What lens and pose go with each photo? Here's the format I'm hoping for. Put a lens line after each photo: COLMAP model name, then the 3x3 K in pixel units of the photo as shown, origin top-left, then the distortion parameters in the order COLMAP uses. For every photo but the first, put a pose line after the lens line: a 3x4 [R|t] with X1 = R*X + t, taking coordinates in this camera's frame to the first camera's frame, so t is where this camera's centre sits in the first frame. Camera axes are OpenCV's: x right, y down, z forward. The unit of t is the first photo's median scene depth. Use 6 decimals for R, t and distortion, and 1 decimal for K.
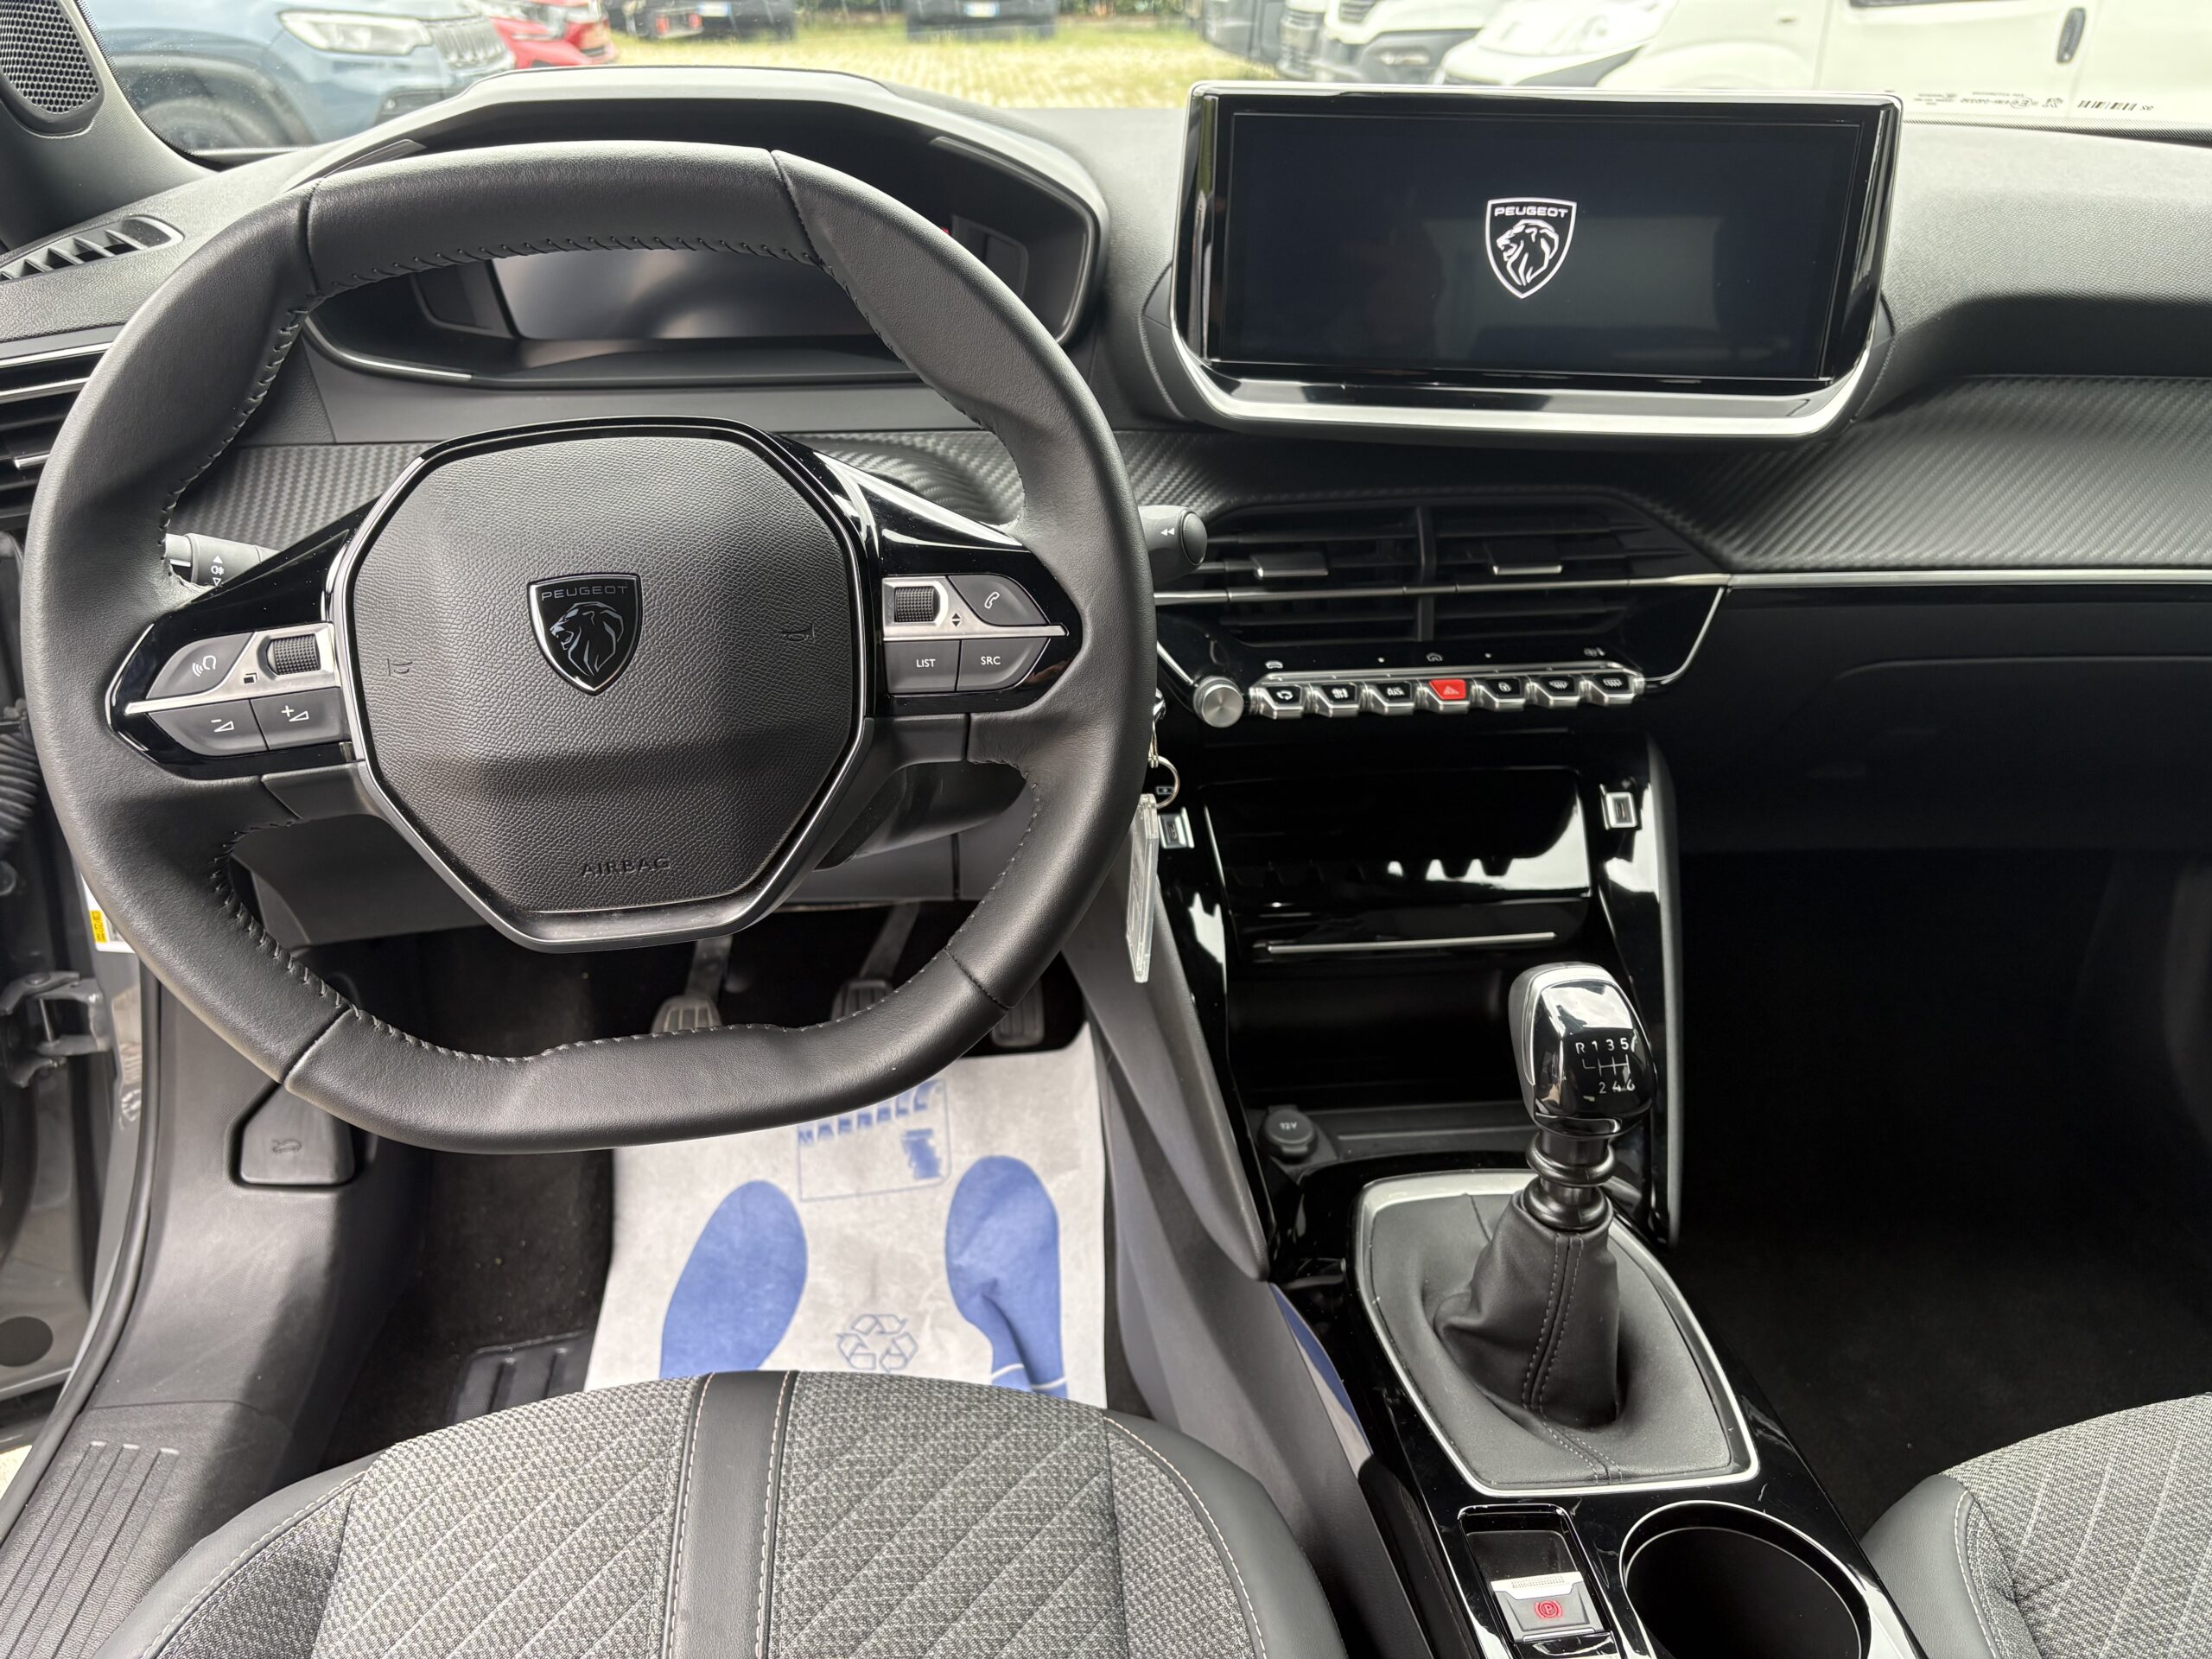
lens RADIAL K [[1664.8, 0, 1106.1], [0, 1664.8, 823.1], [0, 0, 1]] dist [0.072521, -0.080381]
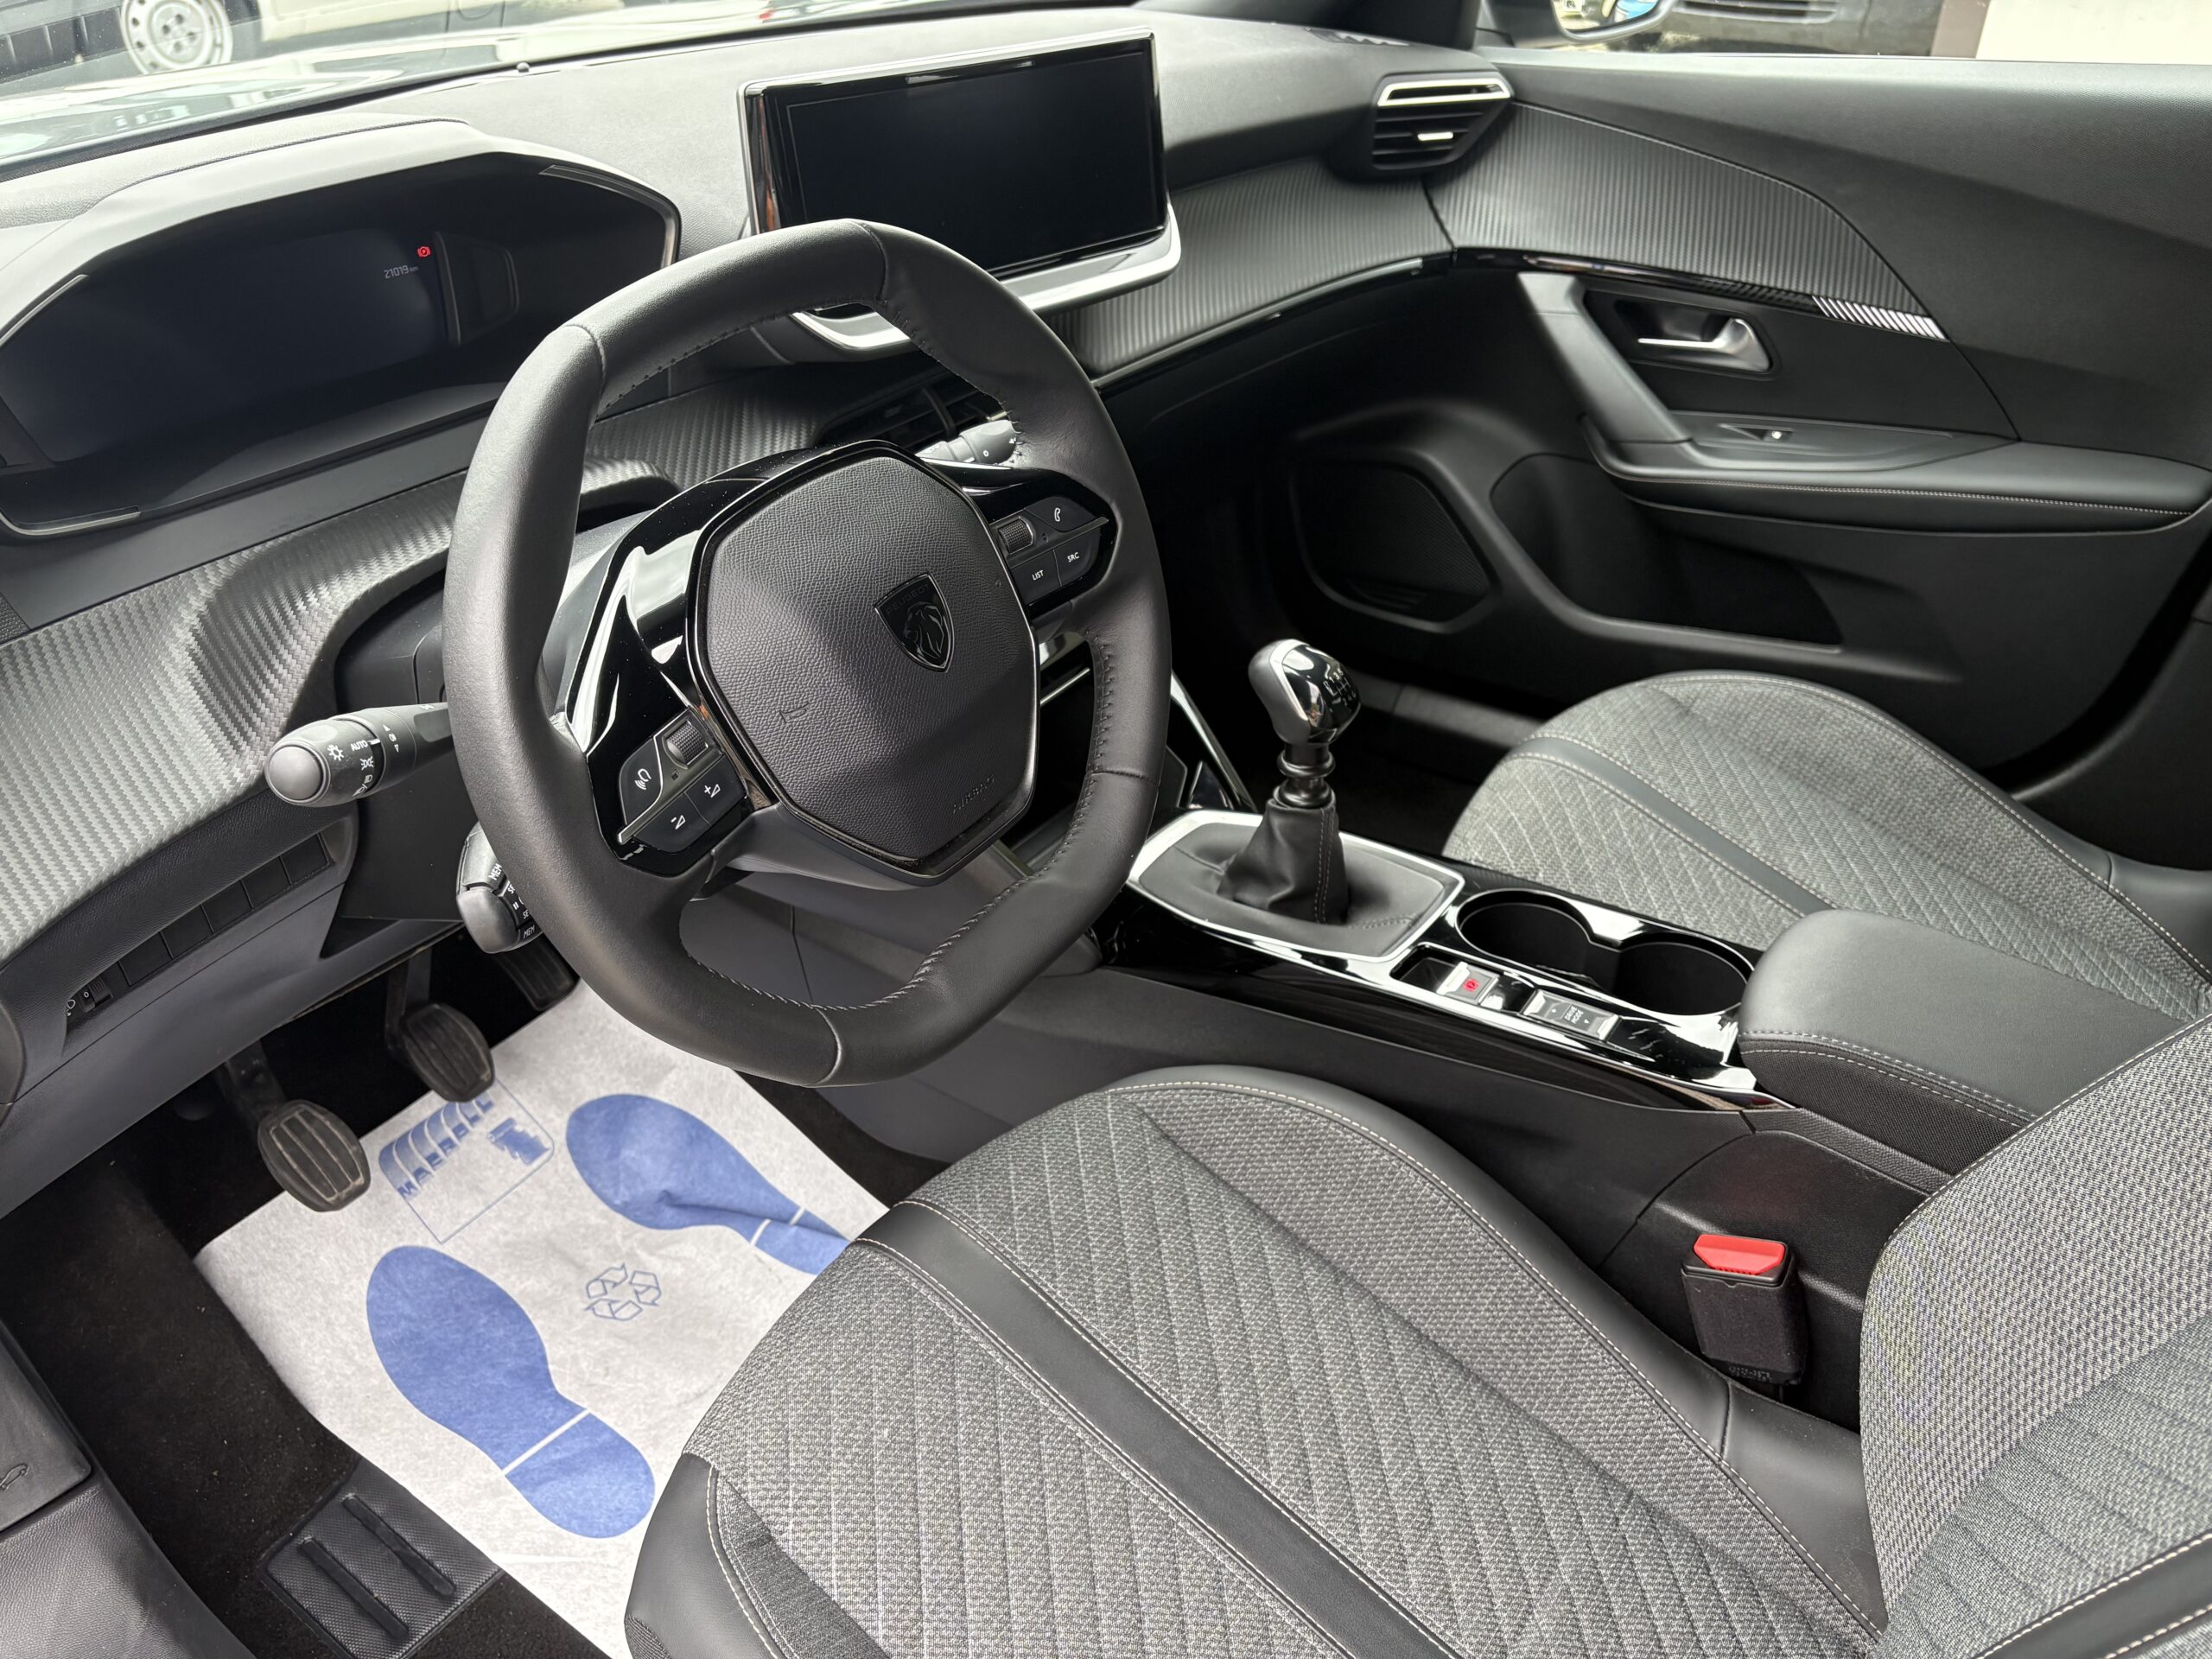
lens RADIAL K [[1640.5, 0, 1106.0], [0, 1640.5, 829.5], [0, 0, 1]] dist [-0.007348, -0.003382]
pose [[0.662749, -0.423911, 0.617304, -0.431910], [0.355558, 0.903632, 0.238803, -0.090456], [-0.659047, 0.061221, 0.749606, 0.001403]]
